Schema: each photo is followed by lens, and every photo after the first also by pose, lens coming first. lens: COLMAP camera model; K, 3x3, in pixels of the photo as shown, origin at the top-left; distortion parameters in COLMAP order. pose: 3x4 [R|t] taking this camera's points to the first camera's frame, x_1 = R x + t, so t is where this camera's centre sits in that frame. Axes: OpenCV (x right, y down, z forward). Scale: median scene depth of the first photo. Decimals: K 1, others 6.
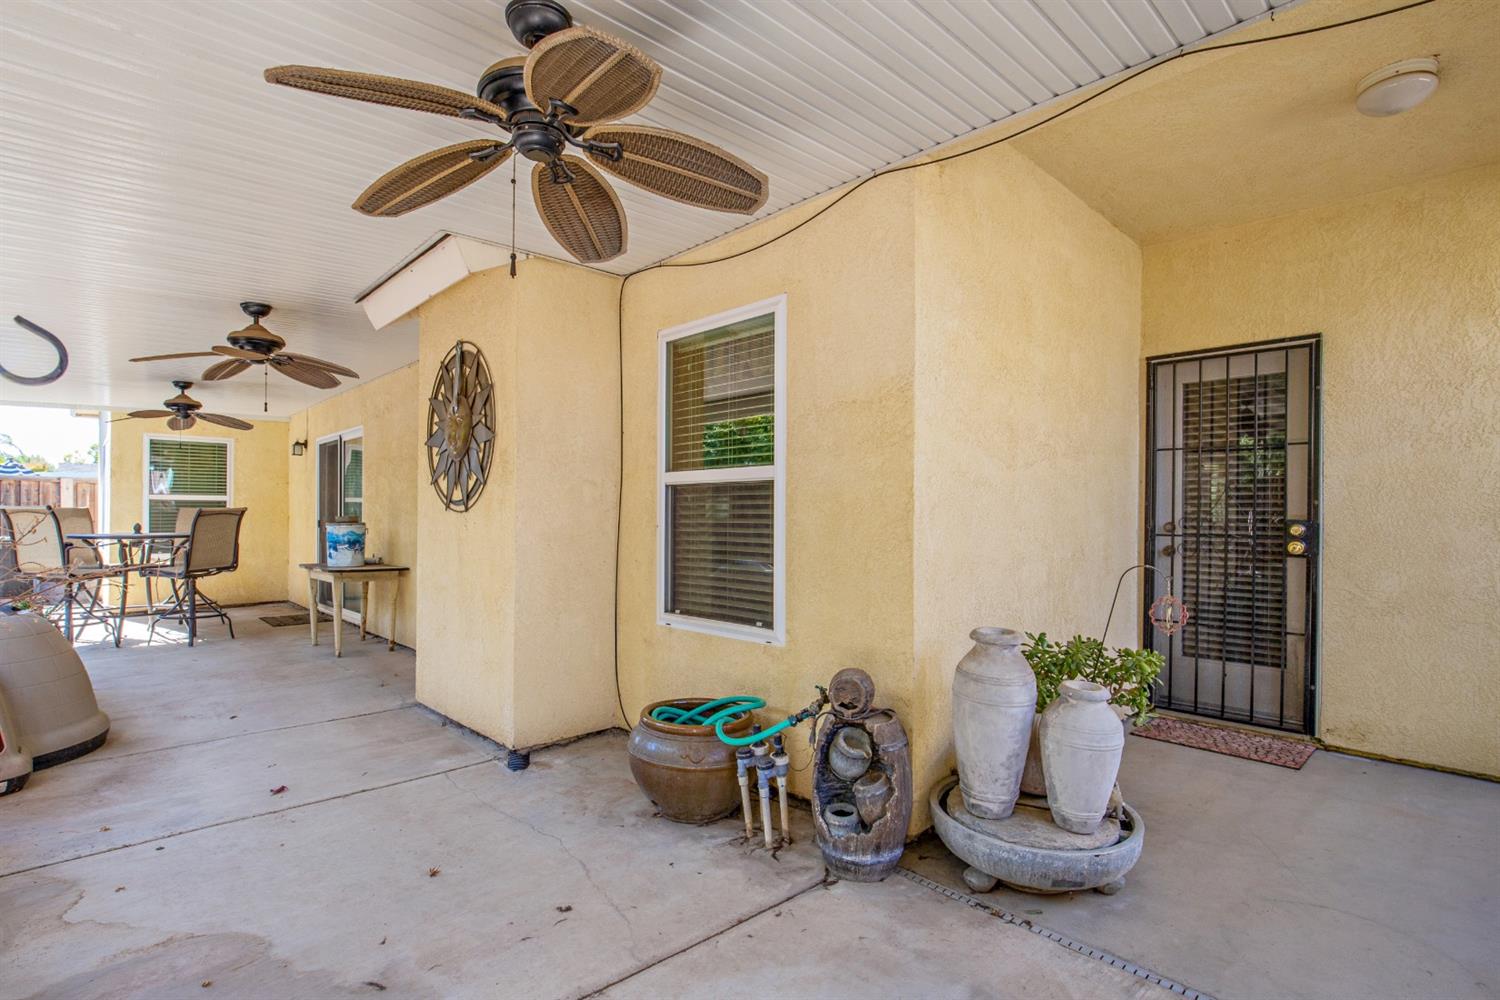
lens RADIAL K [[712.8, 0, 750.0], [0, 712.8, 500.0], [0, 0, 1]] dist [-0.001836, -0.000115]
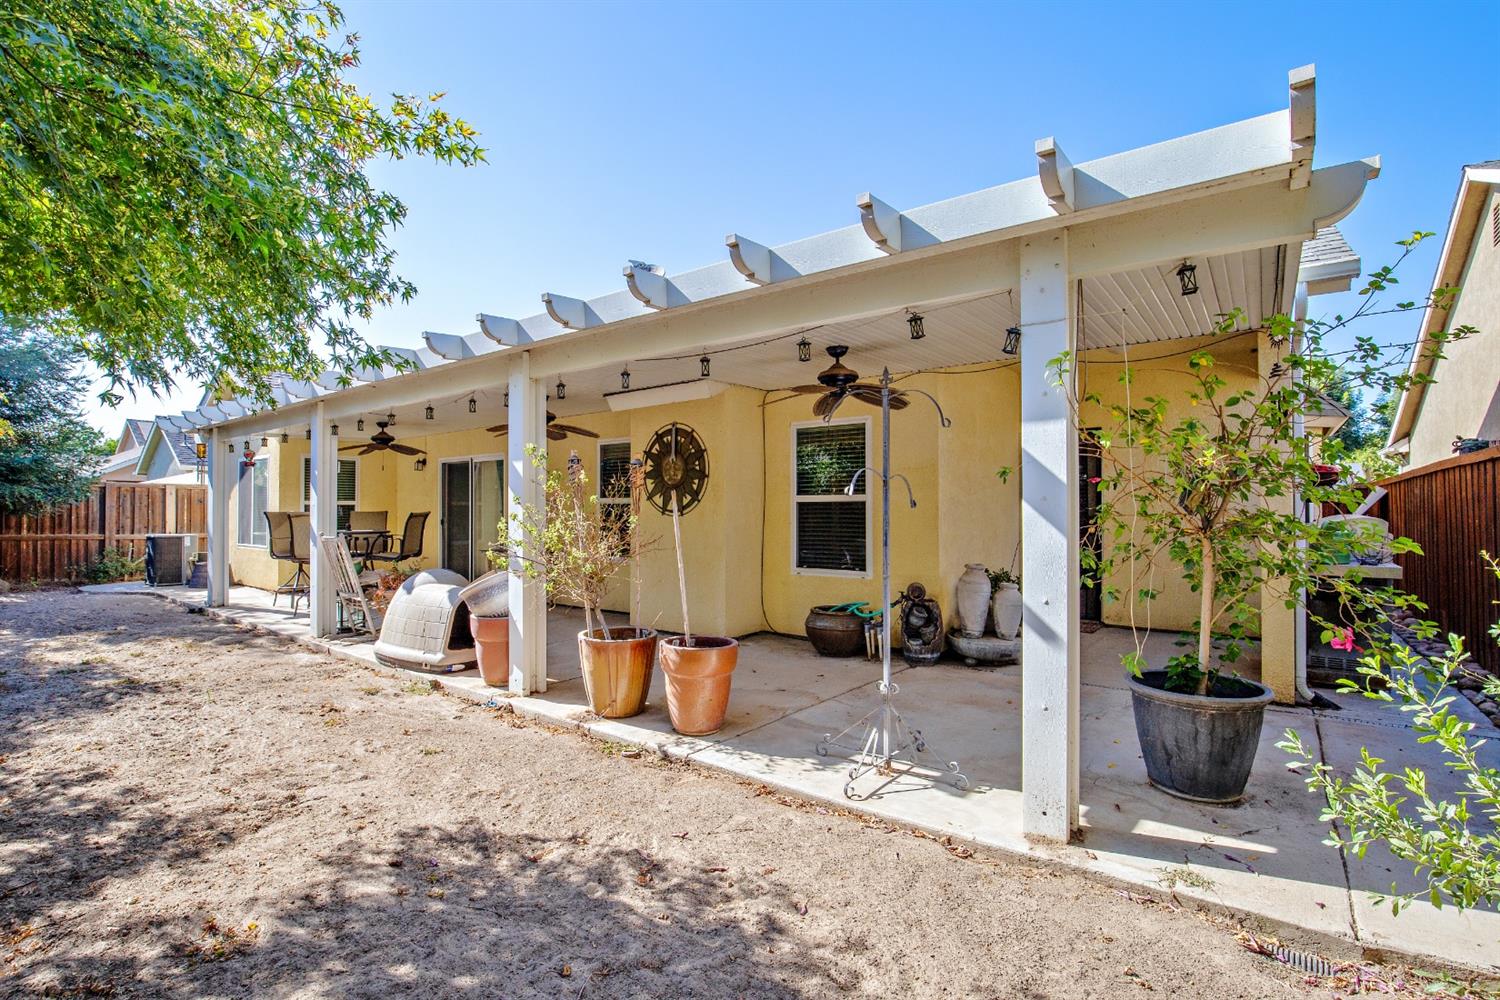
lens RADIAL K [[688.0, 0, 749.2], [0, 688.0, 477.6], [0, 0, 1]] dist [0.000342, 0.000003]
pose [[0.987658, 0.000038, 0.156628, -0.654177], [0.003155, 0.999792, -0.020135, -0.059986], [-0.156596, 0.020381, 0.987452, -1.017724]]
